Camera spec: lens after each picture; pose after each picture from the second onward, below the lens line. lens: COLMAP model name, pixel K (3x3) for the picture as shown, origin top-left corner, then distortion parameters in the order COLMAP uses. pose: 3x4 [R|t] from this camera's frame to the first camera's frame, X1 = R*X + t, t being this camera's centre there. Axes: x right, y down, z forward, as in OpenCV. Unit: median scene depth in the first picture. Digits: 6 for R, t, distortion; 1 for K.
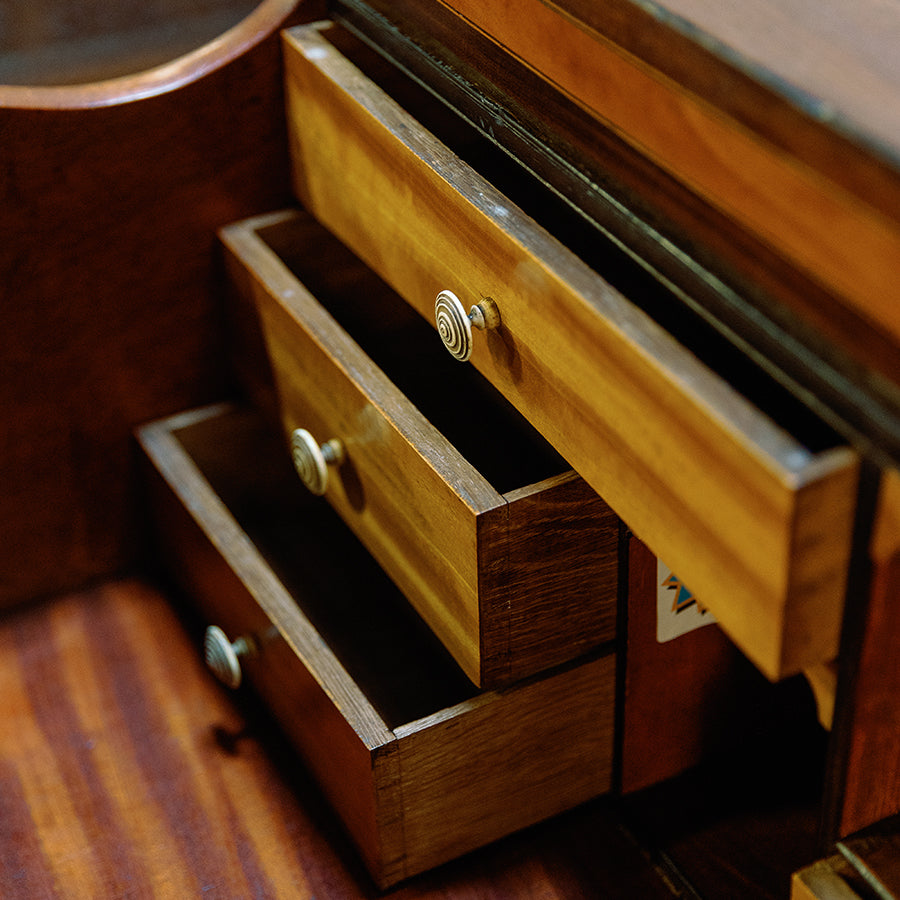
lens RADIAL K [[1803.9, 0, 450.0], [0, 1803.9, 450.0], [0, 0, 1]] dist [-0.027486, -0.061578]
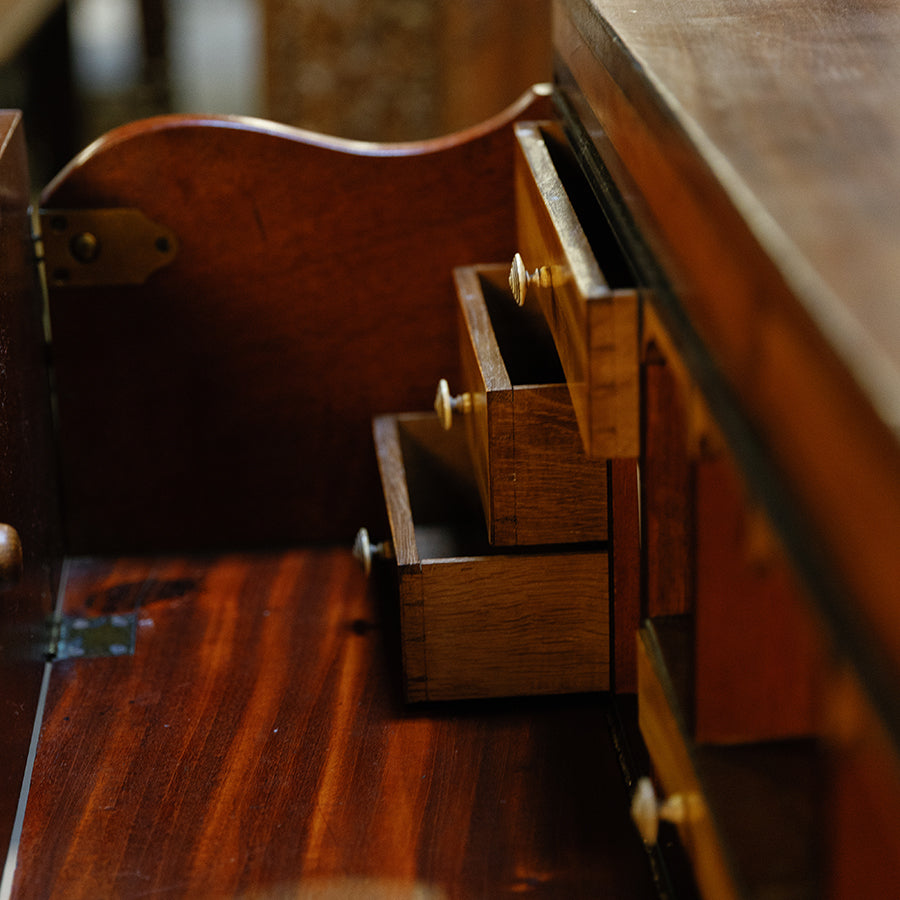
lens RADIAL K [[2330.4, 0, 450.0], [0, 2330.4, 450.0], [0, 0, 1]] dist [0.034828, 0.403543]
pose [[0.910404, 0.130273, -0.392674, 0.663519], [-0.232822, 0.945900, -0.225980, 0.465578], [0.341991, 0.297156, 0.891482, -0.588151]]
